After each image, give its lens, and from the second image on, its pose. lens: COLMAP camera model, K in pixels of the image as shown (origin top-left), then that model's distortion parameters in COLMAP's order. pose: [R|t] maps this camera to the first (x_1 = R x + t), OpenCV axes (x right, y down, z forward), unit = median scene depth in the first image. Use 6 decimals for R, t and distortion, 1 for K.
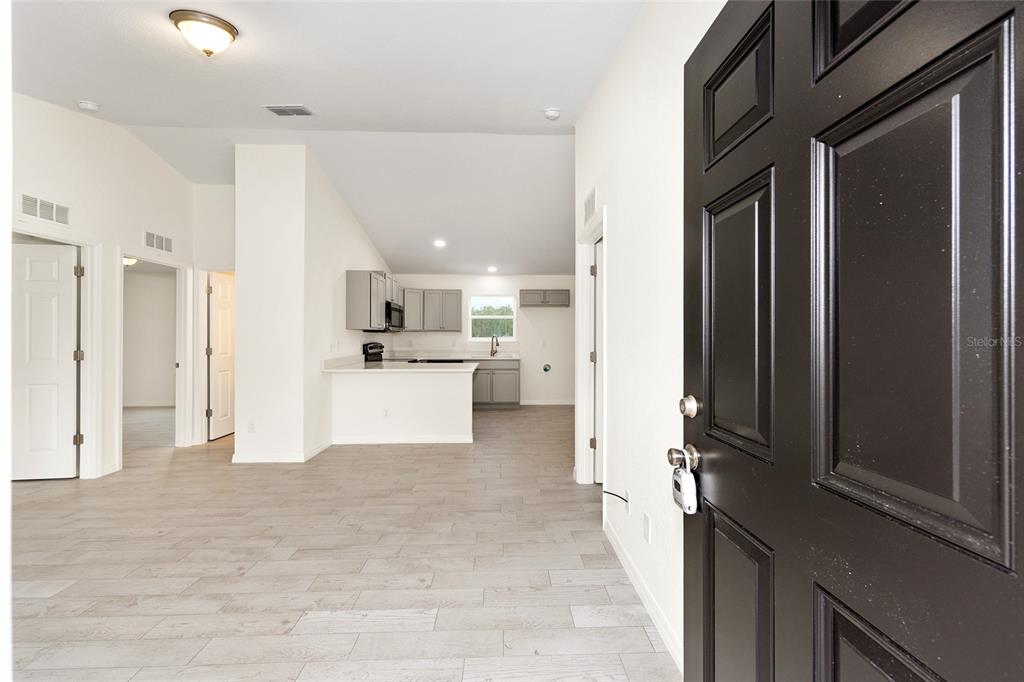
lens RADIAL K [[423.9, 0, 514.5], [0, 423.9, 336.1], [0, 0, 1]] dist [-0.003111, 0.002144]
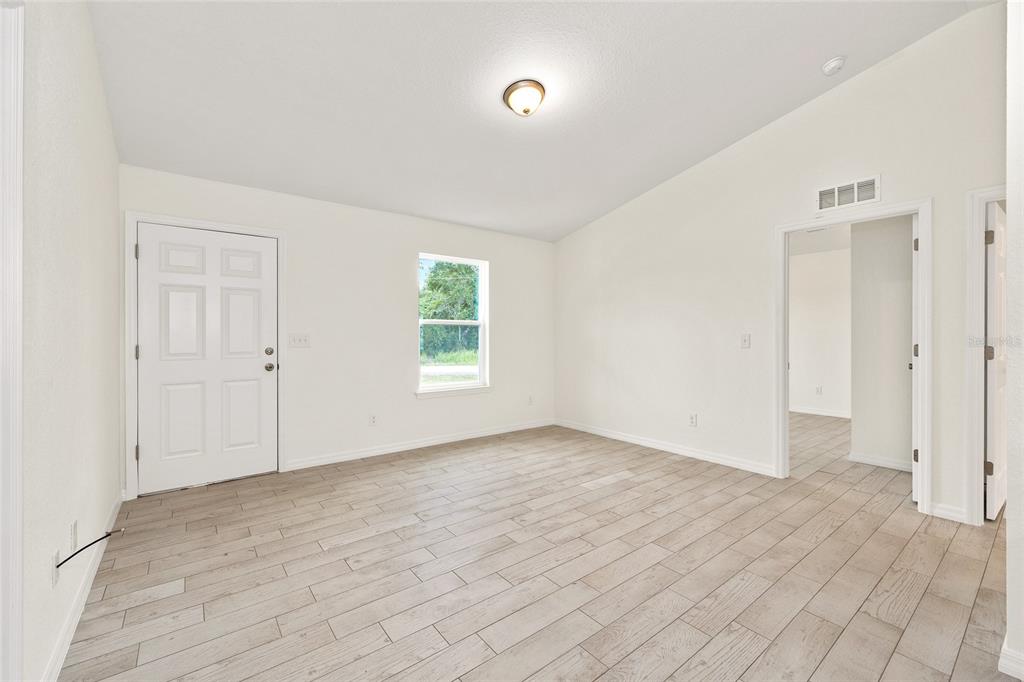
lens RADIAL K [[423.9, 0, 517.9], [0, 423.9, 334.4], [0, 0, 1]] dist [-0.003111, 0.002144]
pose [[-0.805274, 0.002065, -0.592900, 0.032011], [0.006098, 0.999970, -0.004799, 0.010970], [0.592872, -0.007480, -0.805262, 0.819493]]
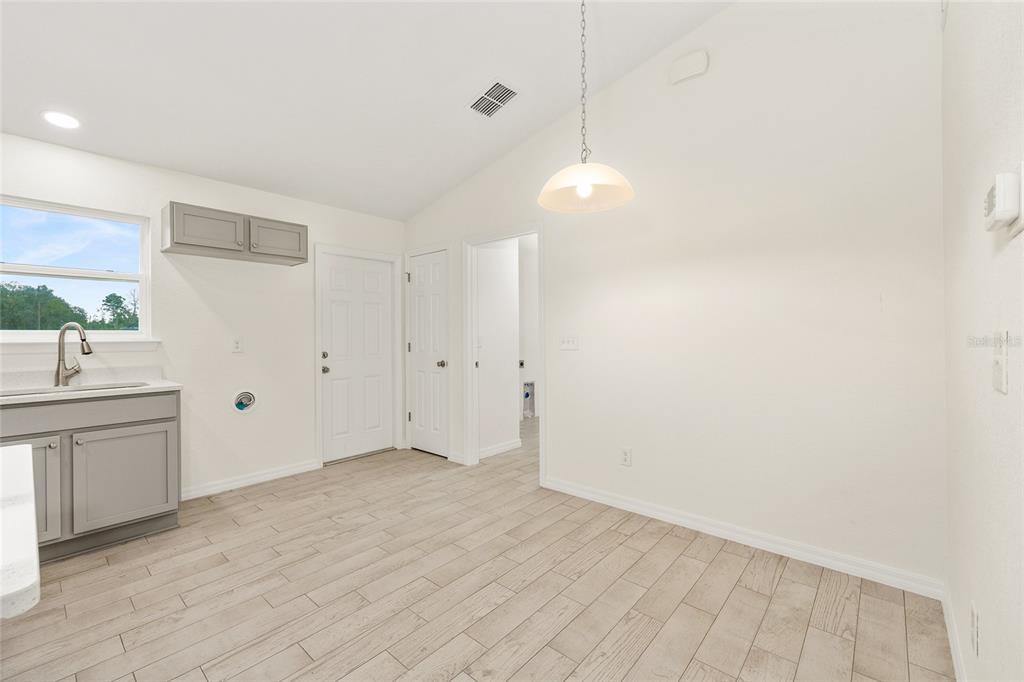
lens RADIAL K [[423.9, 0, 518.0], [0, 423.9, 335.4], [0, 0, 1]] dist [-0.003111, 0.002144]
pose [[0.676806, -0.003700, 0.736152, -0.078243], [0.002180, 0.999993, 0.003022, 0.010494], [-0.736158, -0.000441, 0.676809, 0.730543]]
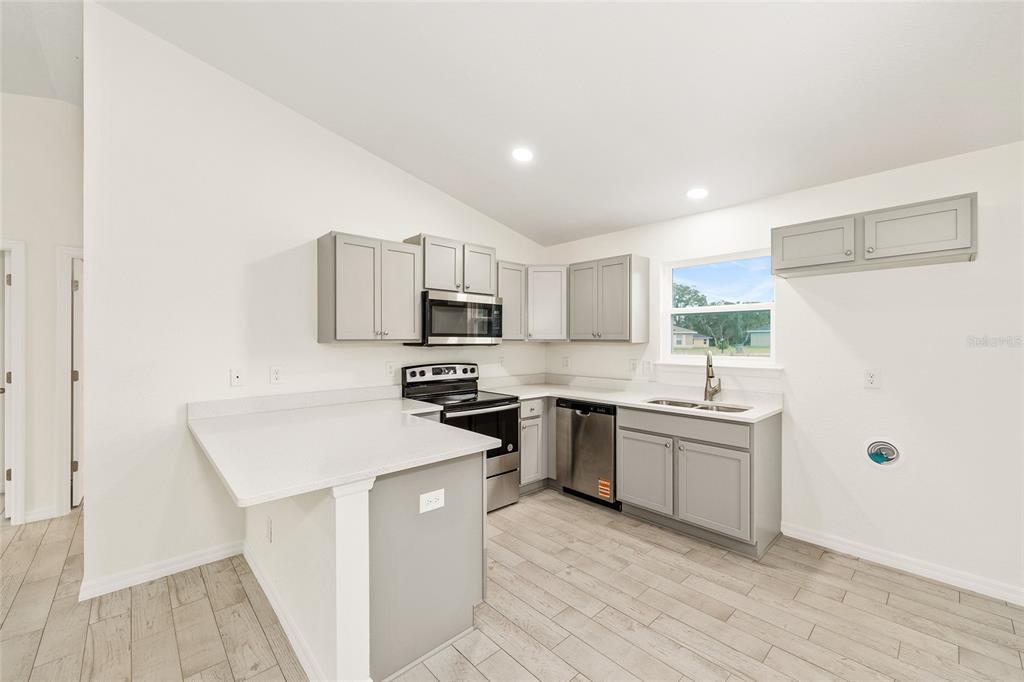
lens RADIAL K [[406.3, 0, 510.7], [0, 406.3, 343.5], [0, 0, 1]] dist [-0.003373, 0.000441]
pose [[0.659494, 0.006034, -0.751686, 0.180293], [0.001210, 0.999958, 0.009088, -0.020120], [0.751709, -0.006903, 0.659459, 0.838350]]
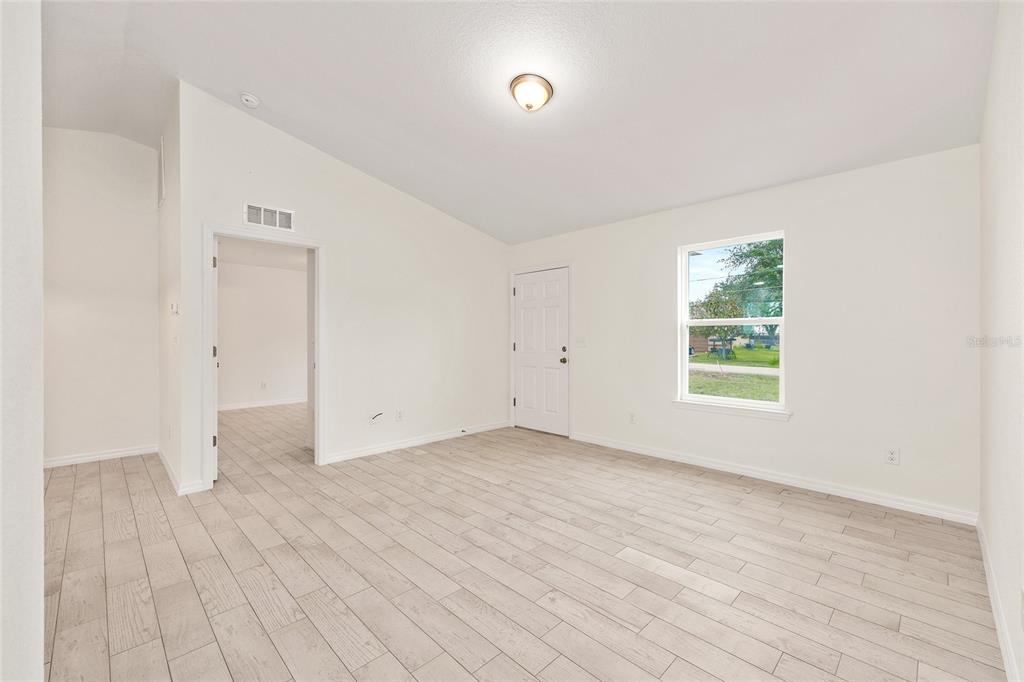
lens RADIAL K [[423.9, 0, 513.8], [0, 423.9, 337.5], [0, 0, 1]] dist [-0.003111, 0.002144]
pose [[-0.680579, 0.001100, 0.732674, -0.651924], [-0.003206, 0.999985, -0.004480, 0.011607], [-0.732667, -0.005398, -0.680565, 0.762587]]
